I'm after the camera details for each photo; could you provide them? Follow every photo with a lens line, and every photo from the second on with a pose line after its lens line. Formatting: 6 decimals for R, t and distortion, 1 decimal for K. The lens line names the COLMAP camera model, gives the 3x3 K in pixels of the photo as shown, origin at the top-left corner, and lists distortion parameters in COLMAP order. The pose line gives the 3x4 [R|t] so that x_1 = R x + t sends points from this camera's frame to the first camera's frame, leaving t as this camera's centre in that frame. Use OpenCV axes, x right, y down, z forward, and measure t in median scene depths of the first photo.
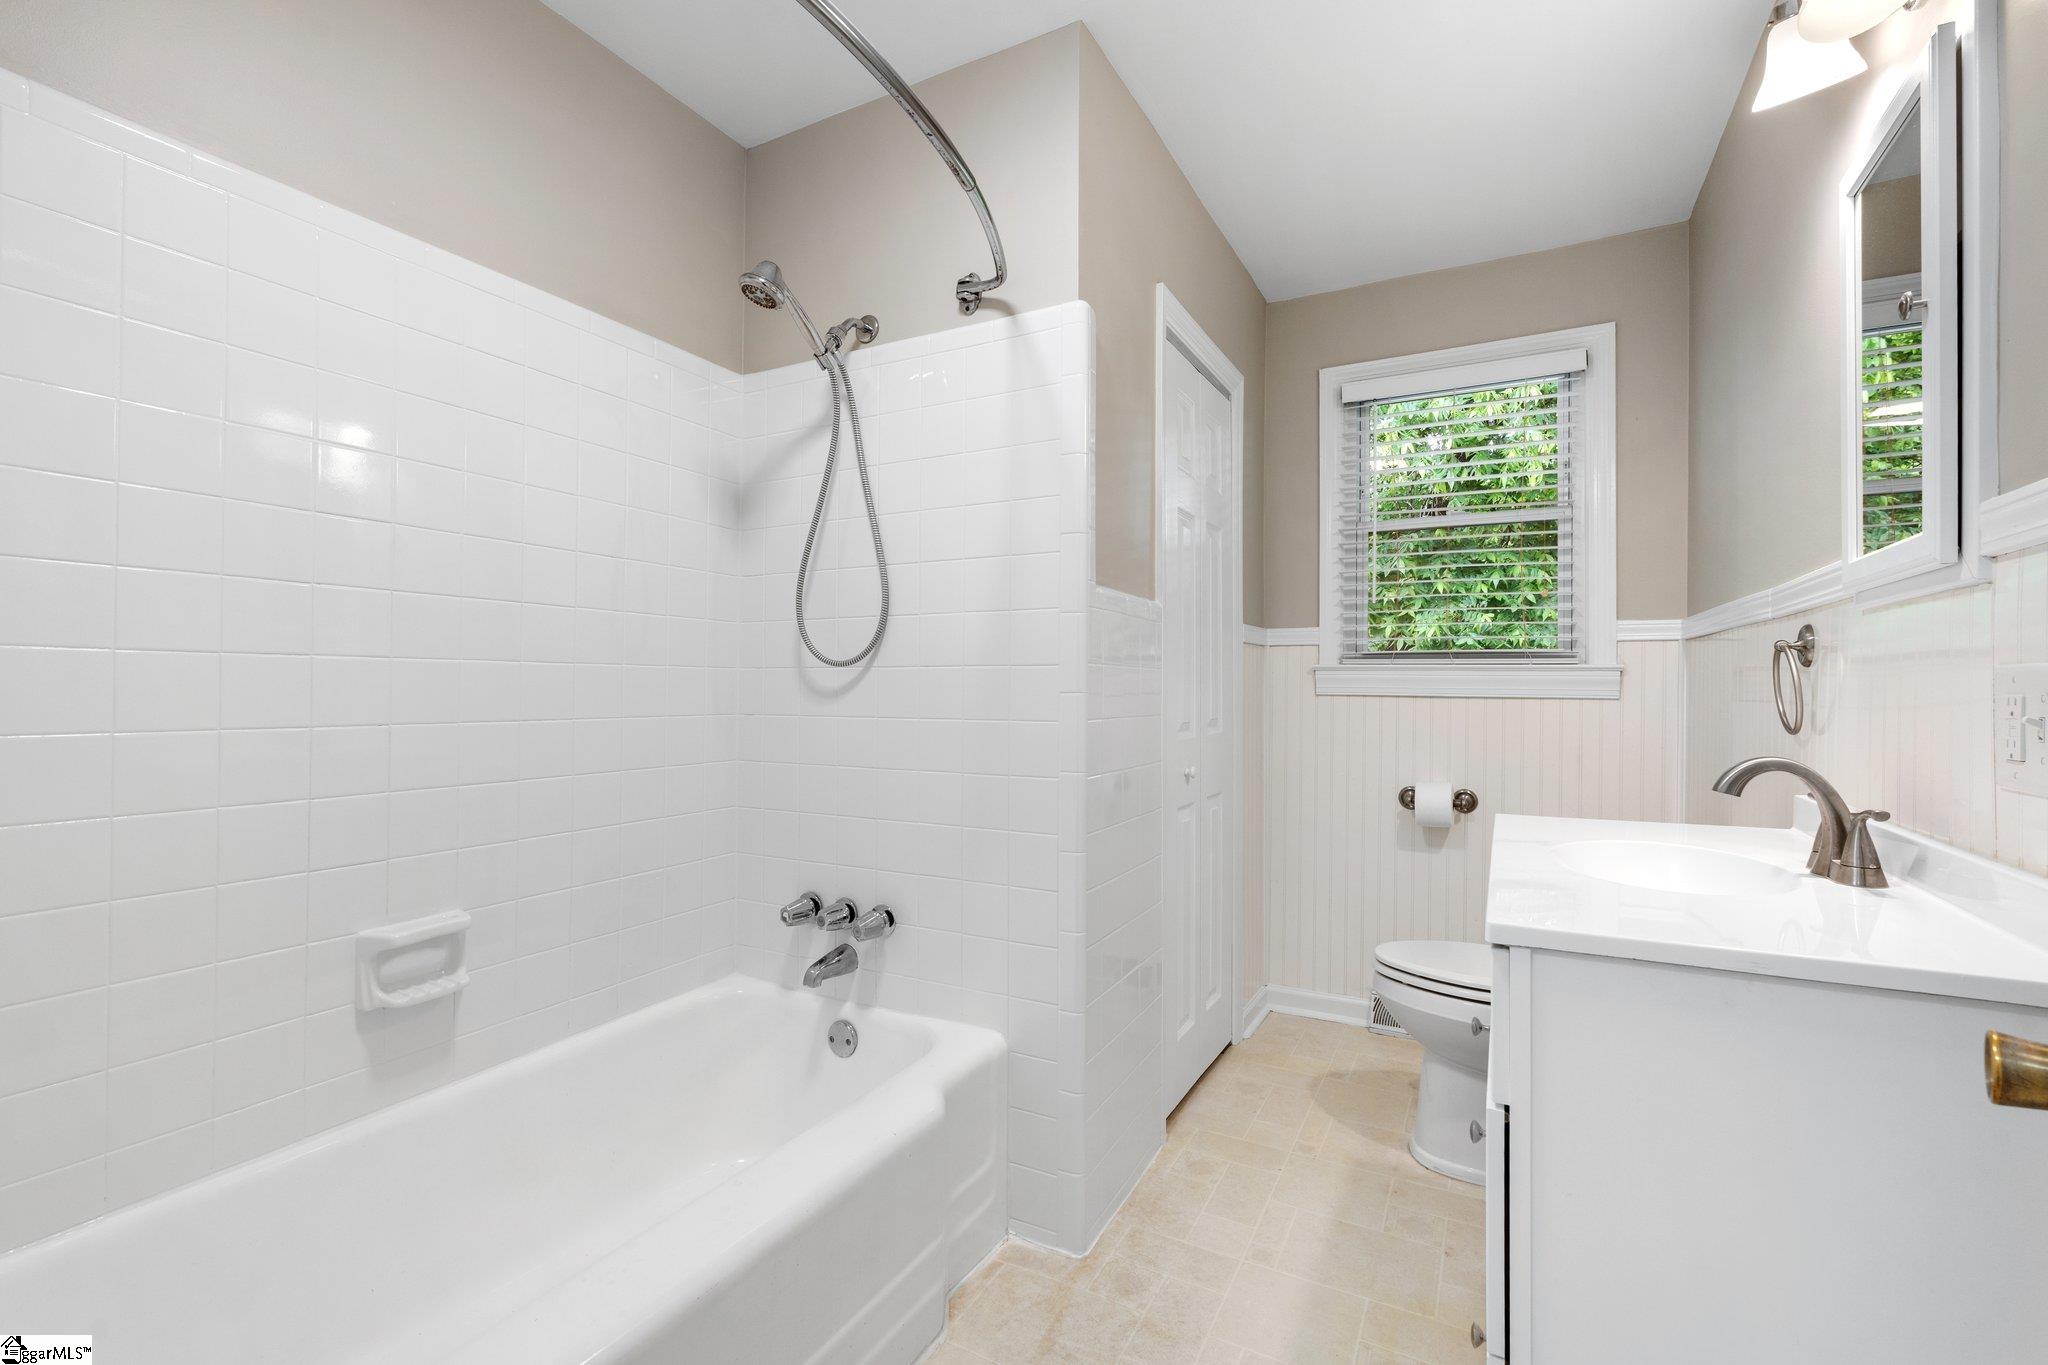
lens RADIAL K [[891.1, 0, 1040.4], [0, 891.1, 678.8], [0, 0, 1]] dist [-0.009022, 0.001418]
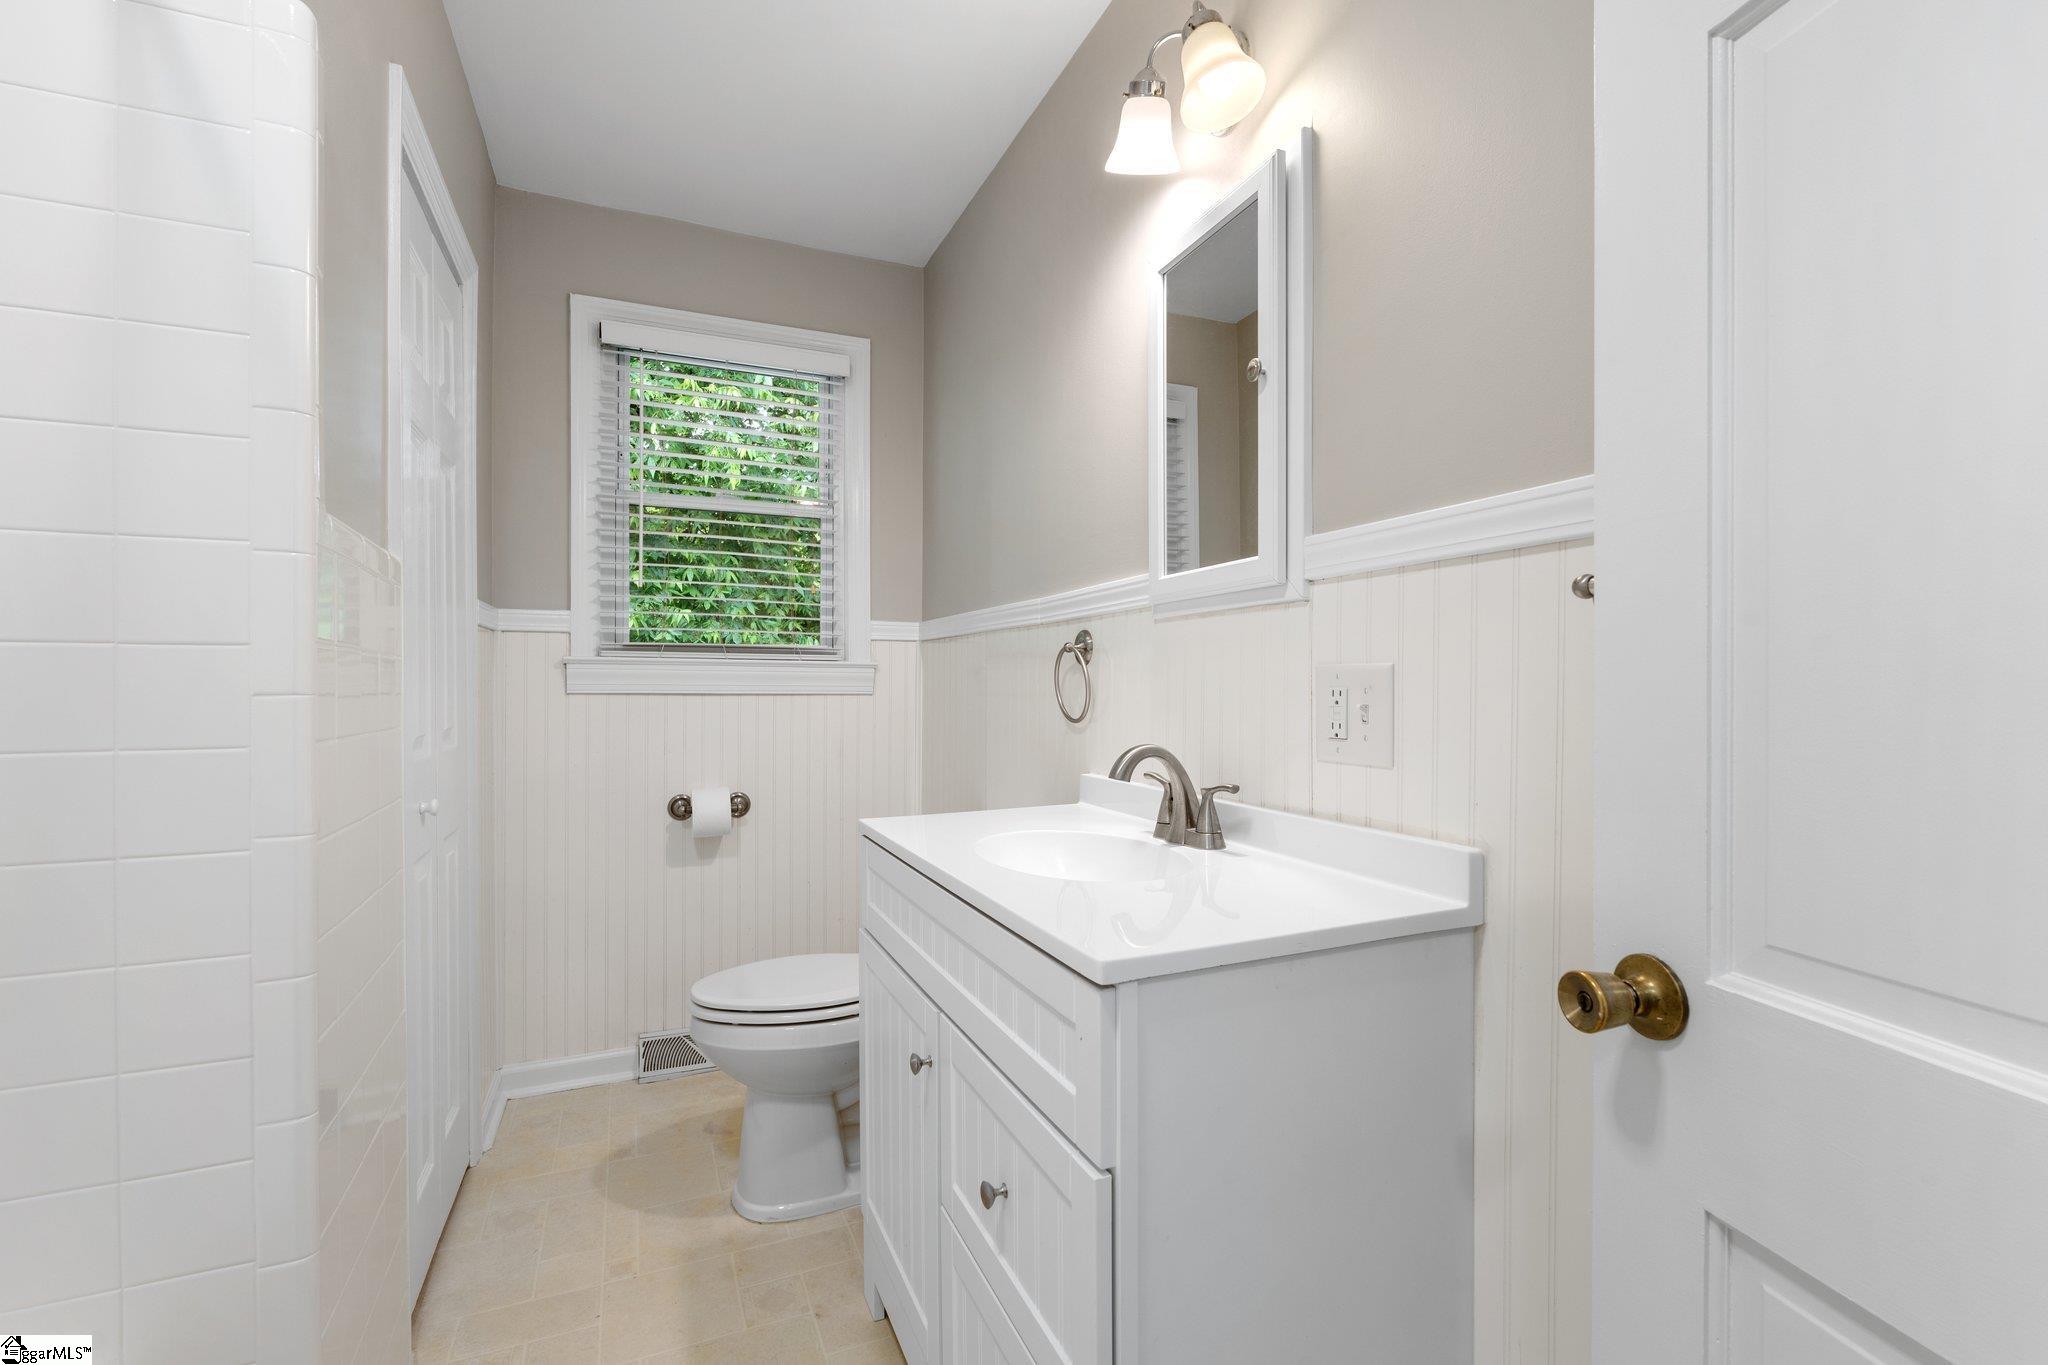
lens RADIAL K [[891.1, 0, 1022.0], [0, 891.1, 687.4], [0, 0, 1]] dist [-0.009022, 0.001418]
pose [[0.626050, -0.005653, 0.779763, -0.072450], [-0.004702, 0.999928, 0.011024, 0.001808], [-0.779769, -0.010568, 0.625978, 0.191786]]
